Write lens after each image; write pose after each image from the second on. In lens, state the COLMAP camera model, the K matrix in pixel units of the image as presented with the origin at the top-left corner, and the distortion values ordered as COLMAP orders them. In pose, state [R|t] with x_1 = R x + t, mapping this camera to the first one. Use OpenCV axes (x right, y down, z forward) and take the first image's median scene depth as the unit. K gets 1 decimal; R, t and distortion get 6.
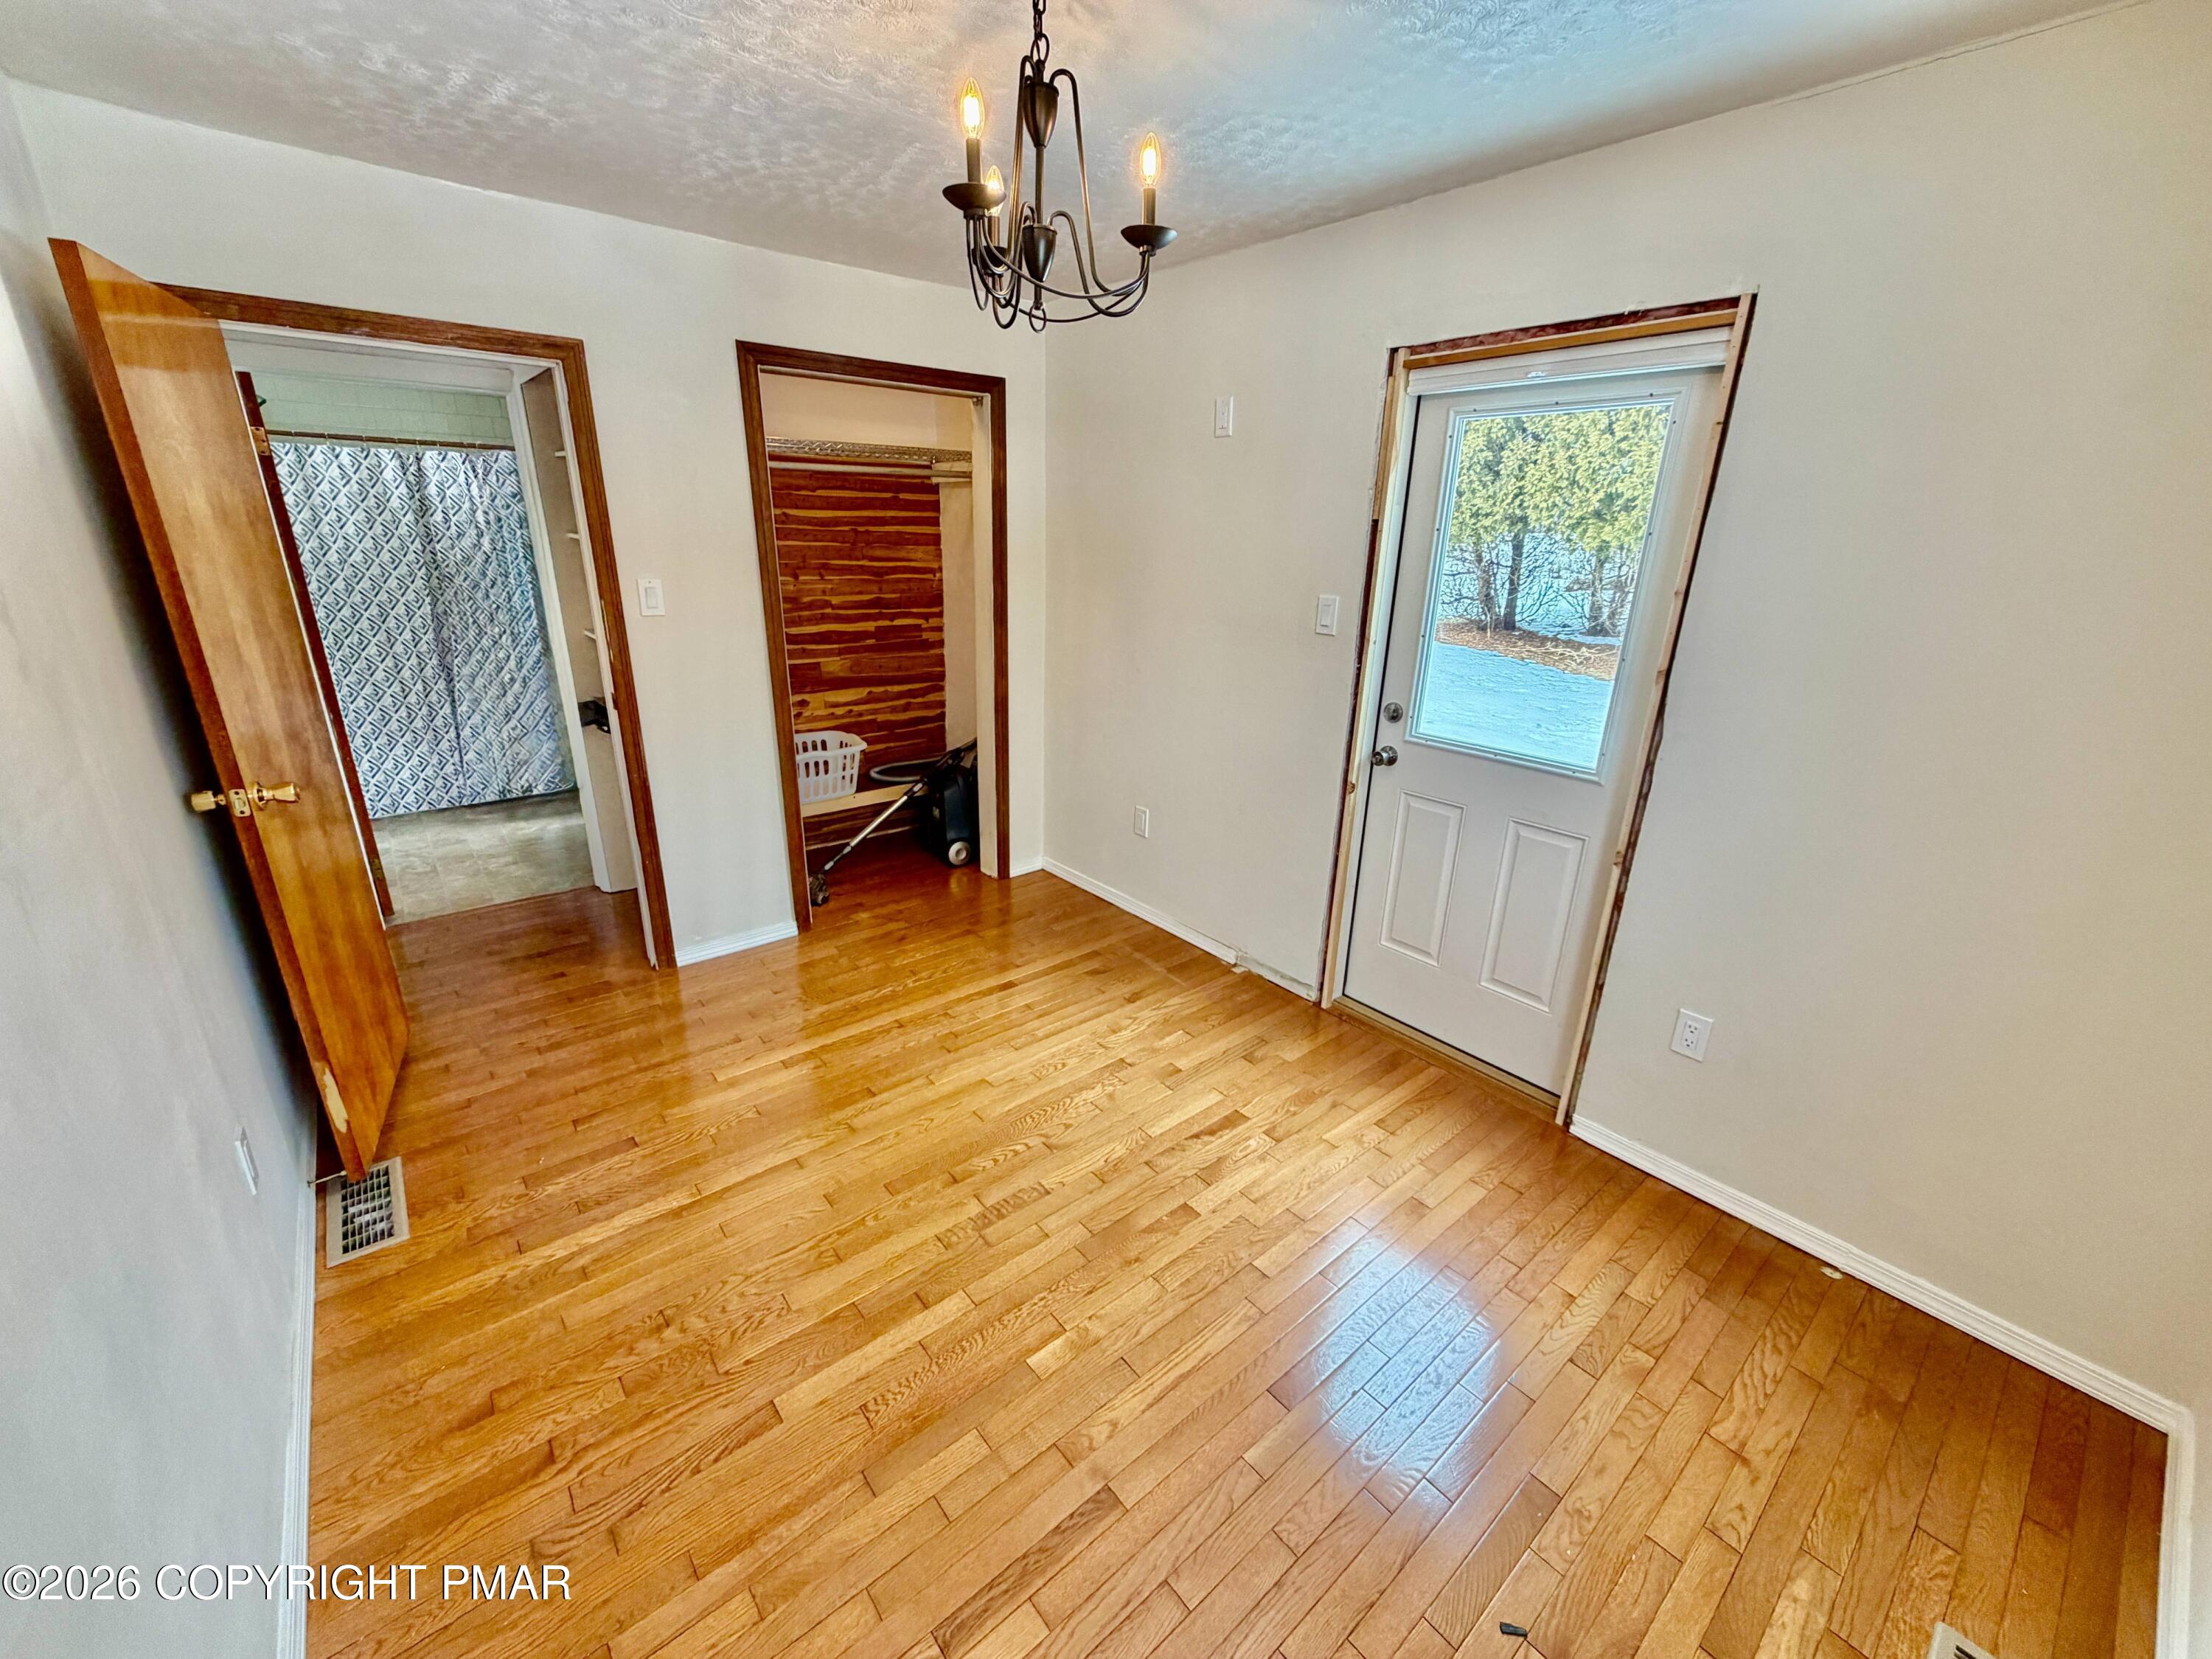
lens RADIAL K [[874.1, 0, 1105.3], [0, 874.1, 830.5], [0, 0, 1]] dist [-0.000334, -0.000055]
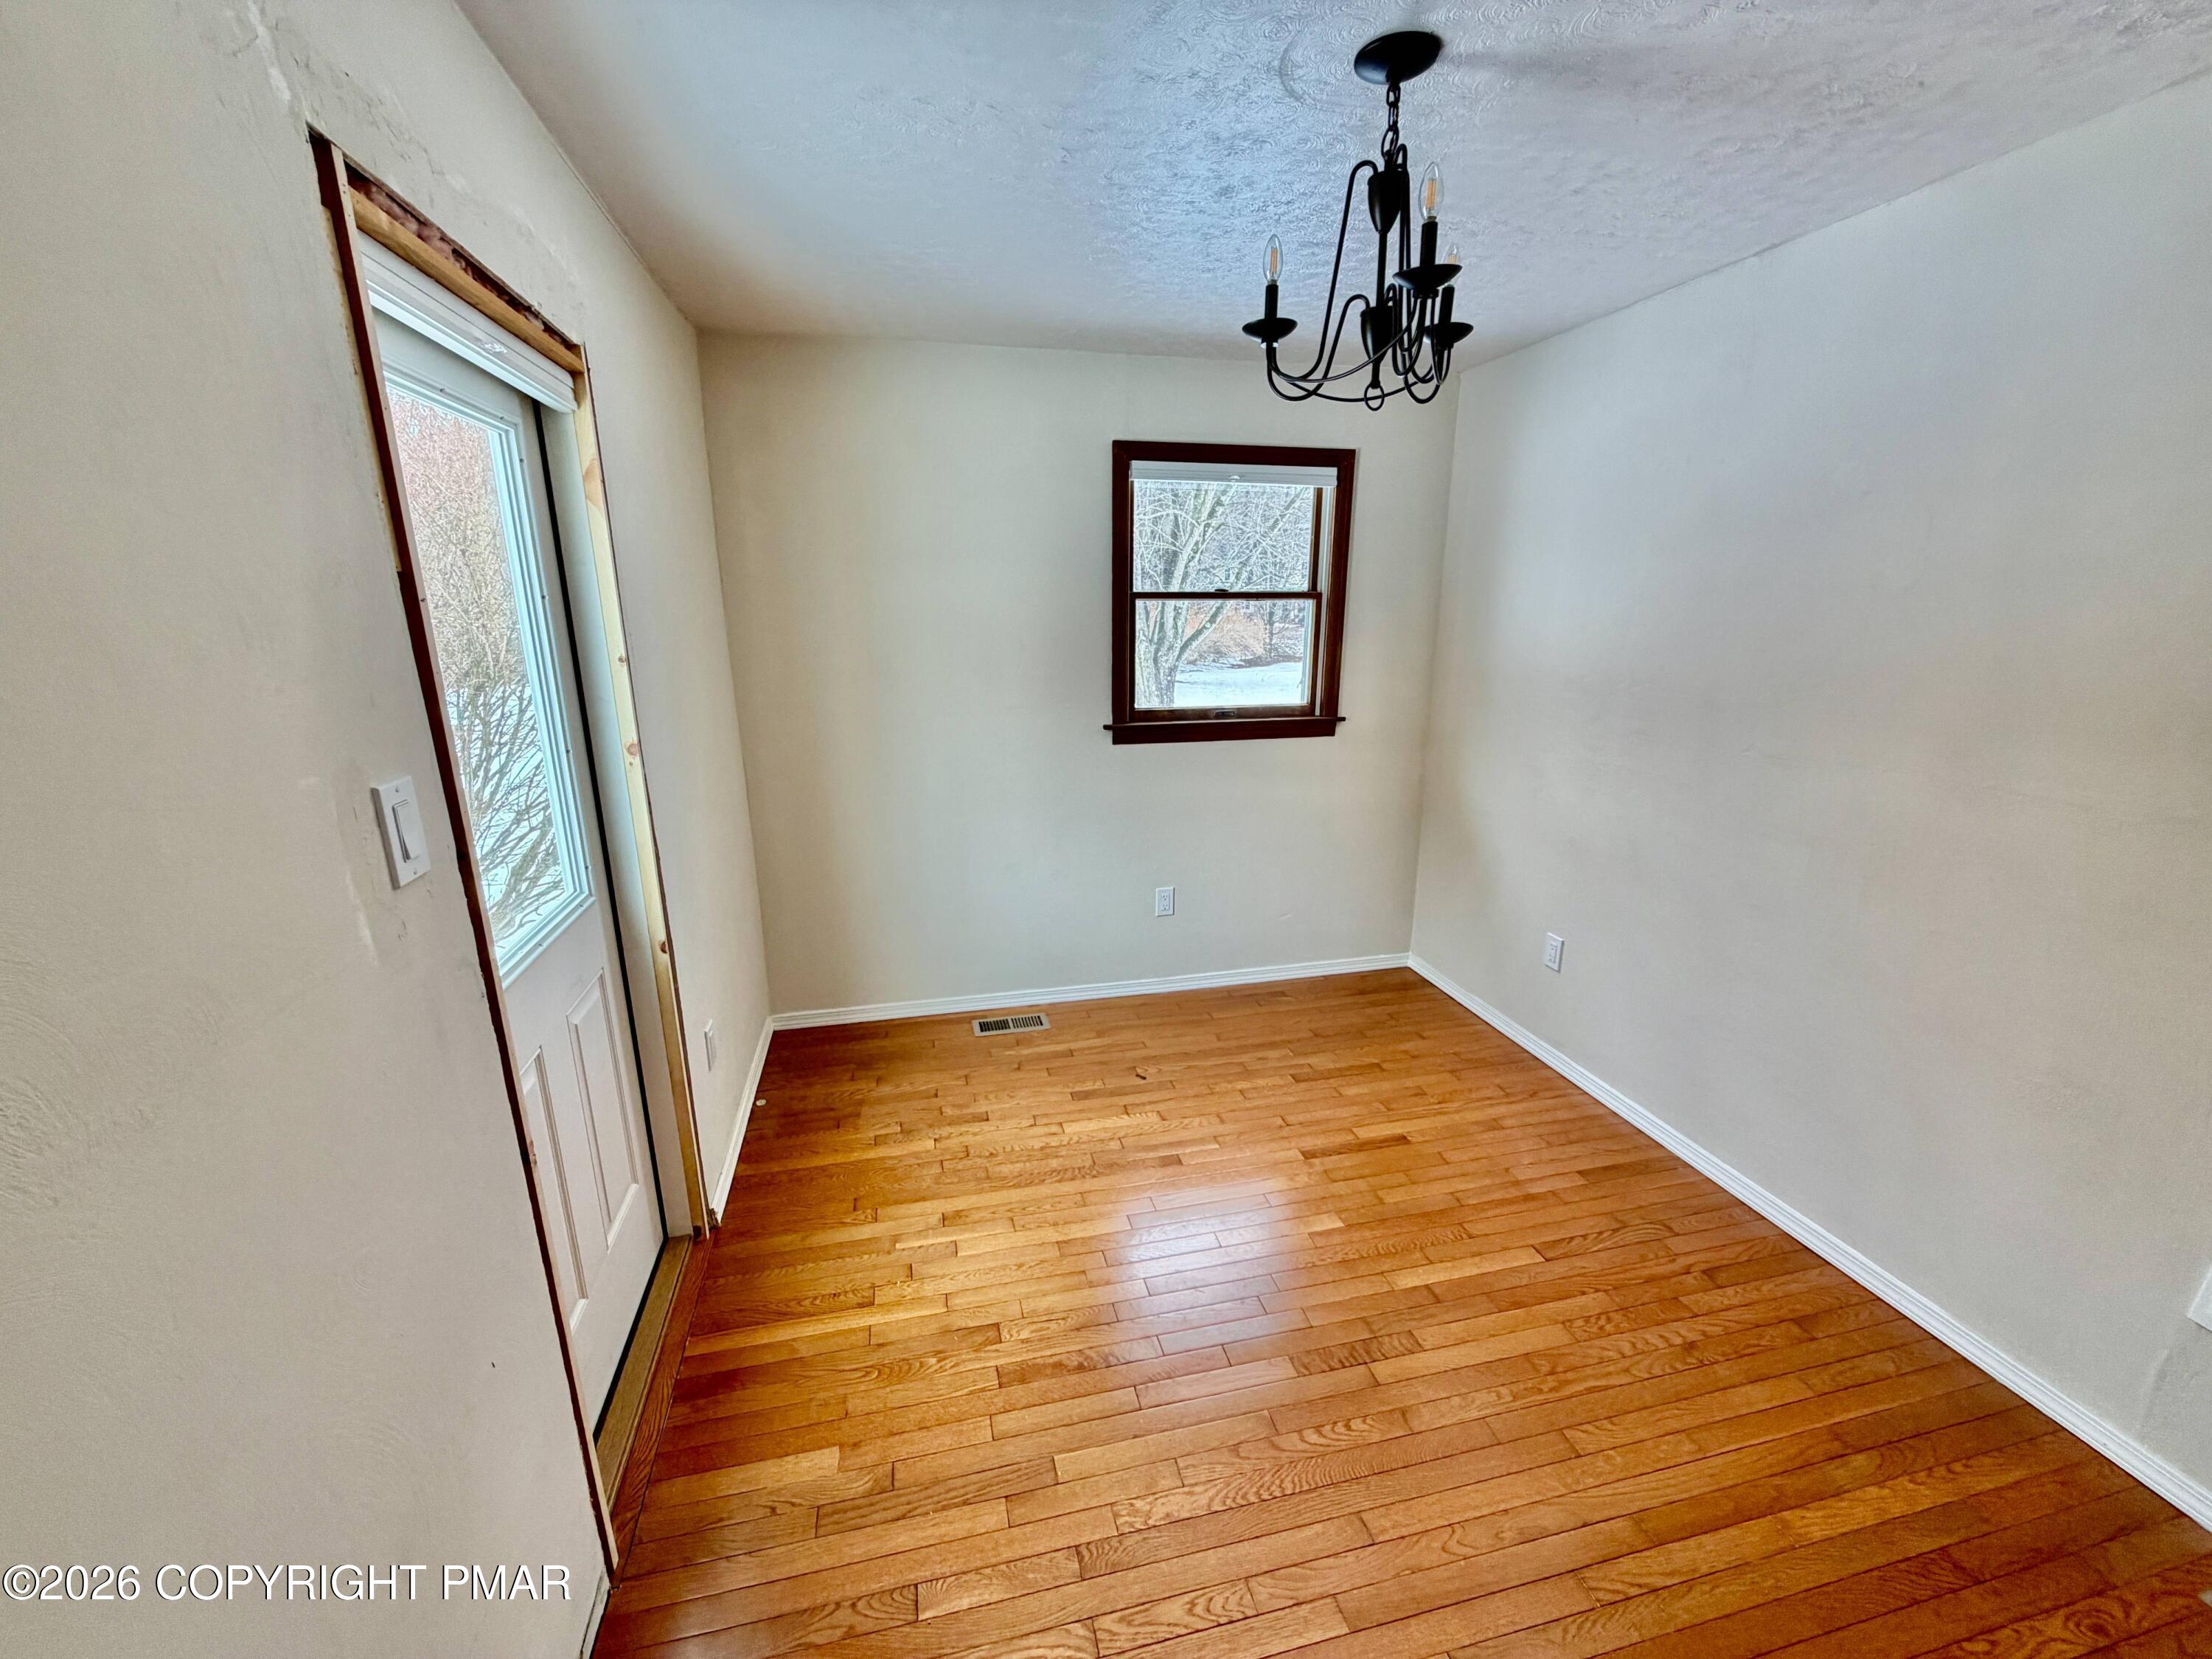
lens RADIAL K [[874.1, 0, 1106.1], [0, 874.1, 833.2], [0, 0, 1]] dist [-0.000334, -0.000055]
pose [[-0.893274, -0.136288, 0.428354, -0.195999], [0.127102, 0.837464, 0.531506, -0.485825], [-0.431169, 0.529225, -0.730762, 1.396202]]
